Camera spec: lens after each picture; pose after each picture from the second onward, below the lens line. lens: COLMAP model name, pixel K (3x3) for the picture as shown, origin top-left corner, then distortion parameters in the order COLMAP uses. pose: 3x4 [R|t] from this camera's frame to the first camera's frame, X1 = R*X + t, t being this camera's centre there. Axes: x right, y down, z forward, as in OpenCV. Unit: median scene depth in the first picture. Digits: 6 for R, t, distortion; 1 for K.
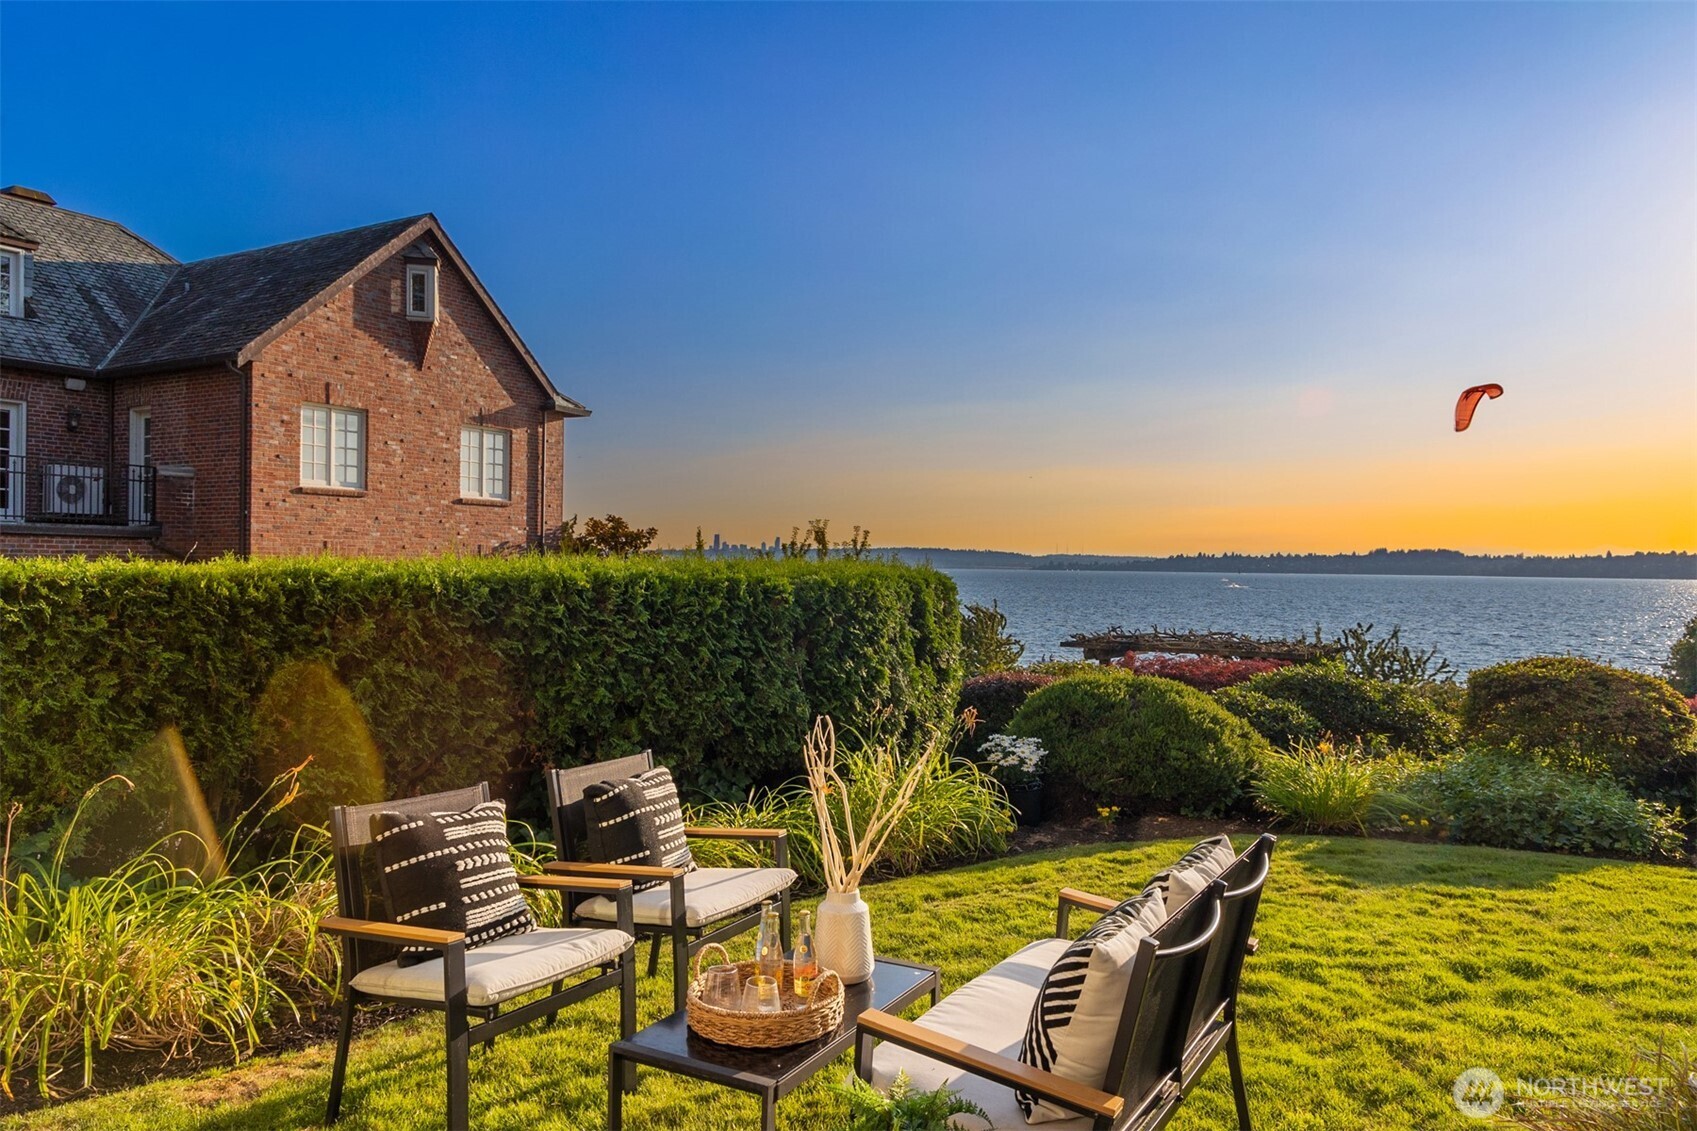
lens RADIAL K [[1135.8, 0, 848.5], [0, 1135.8, 565.5], [0, 0, 1]] dist [0.001262, 0.003997]
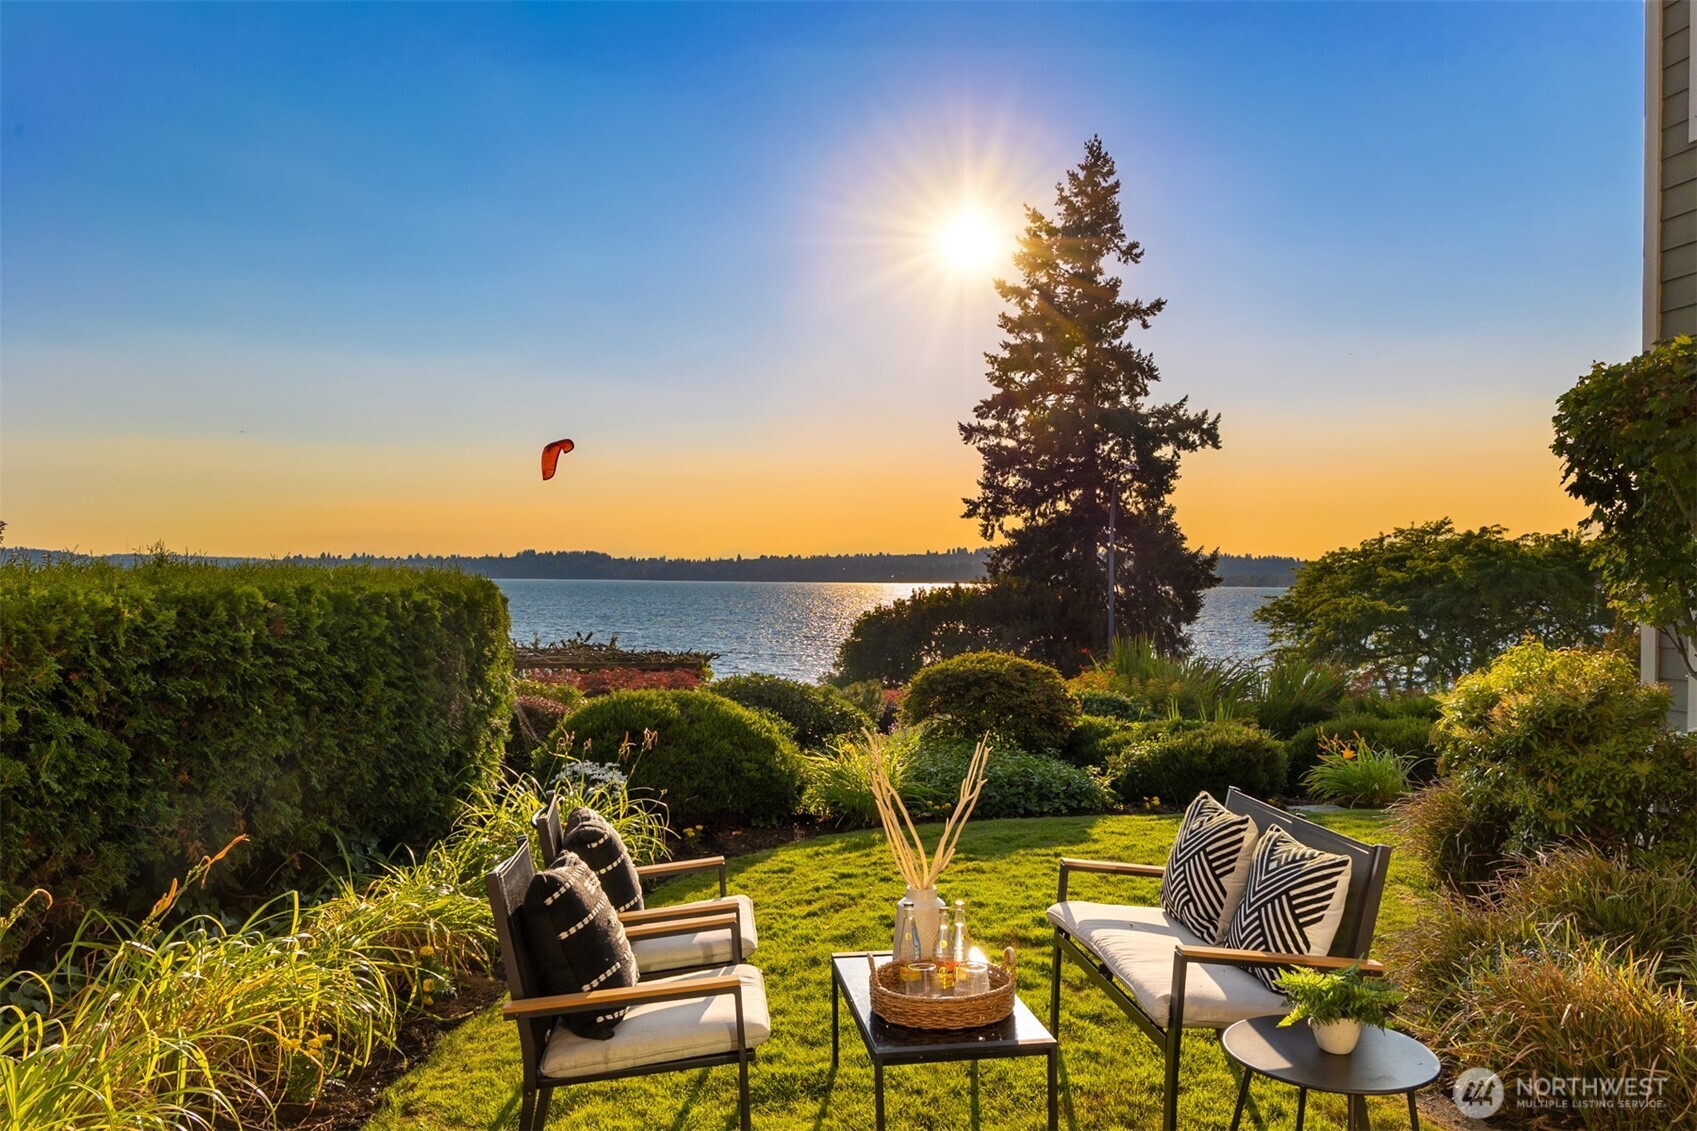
lens RADIAL K [[1344.7, 0, 848.5], [0, 1344.7, 565.5], [0, 0, 1]] dist [0.006270, 0.003433]
pose [[0.784078, 0.001872, 0.620659, -0.360114], [-0.000318, 0.999997, -0.002615, -0.005248], [-0.620662, 0.001853, 0.784076, 0.023613]]
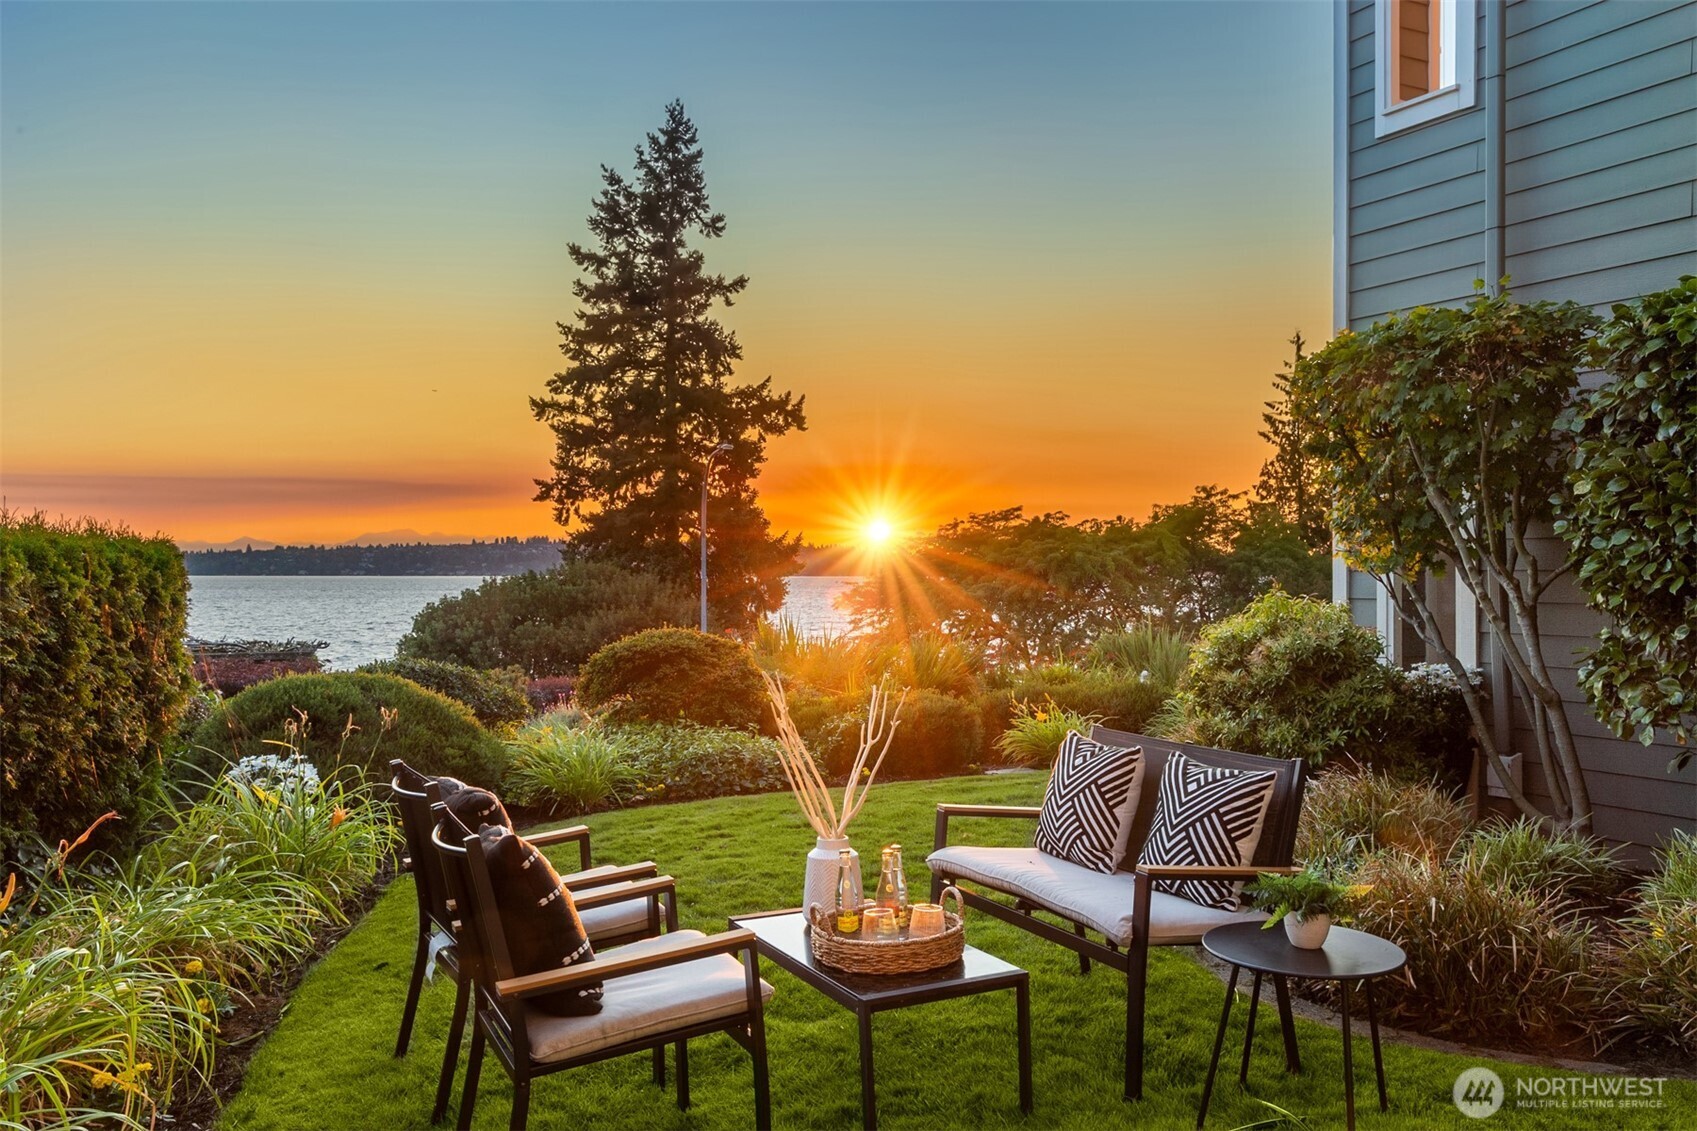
lens RADIAL K [[1426.6, 0, 848.5], [0, 1426.6, 565.5], [0, 0, 1]] dist [0.017750, 0.010883]
pose [[0.553160, -0.007343, 0.833043, -0.451375], [0.005347, 0.999972, 0.005263, 0.015879], [-0.833058, 0.001543, 0.553183, 0.122290]]
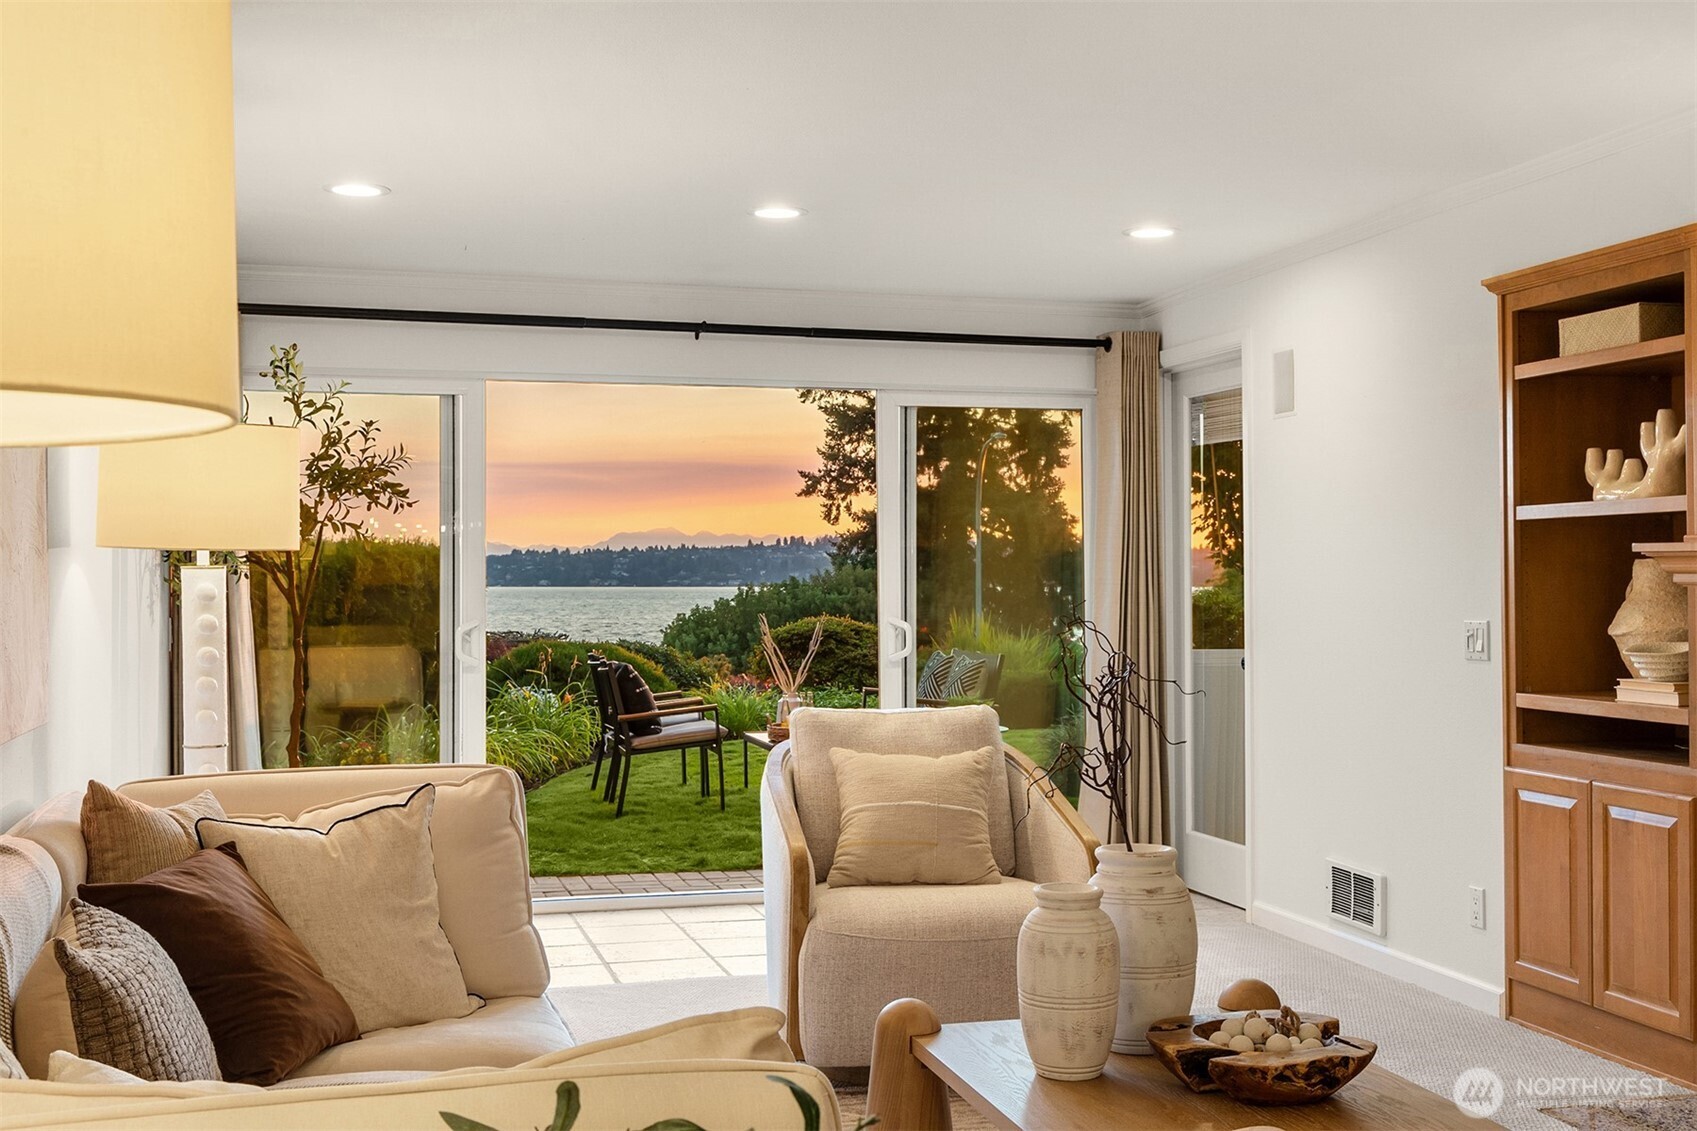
lens RADIAL K [[1880.6, 0, 848.5], [0, 1880.6, 565.5], [0, 0, 1]] dist [-0.002545, 0.001559]
pose [[0.710382, -0.006293, 0.703788, -1.018102], [0.008822, 0.999961, 0.000037, 0.021554], [-0.703761, 0.006183, 0.710410, -0.663387]]
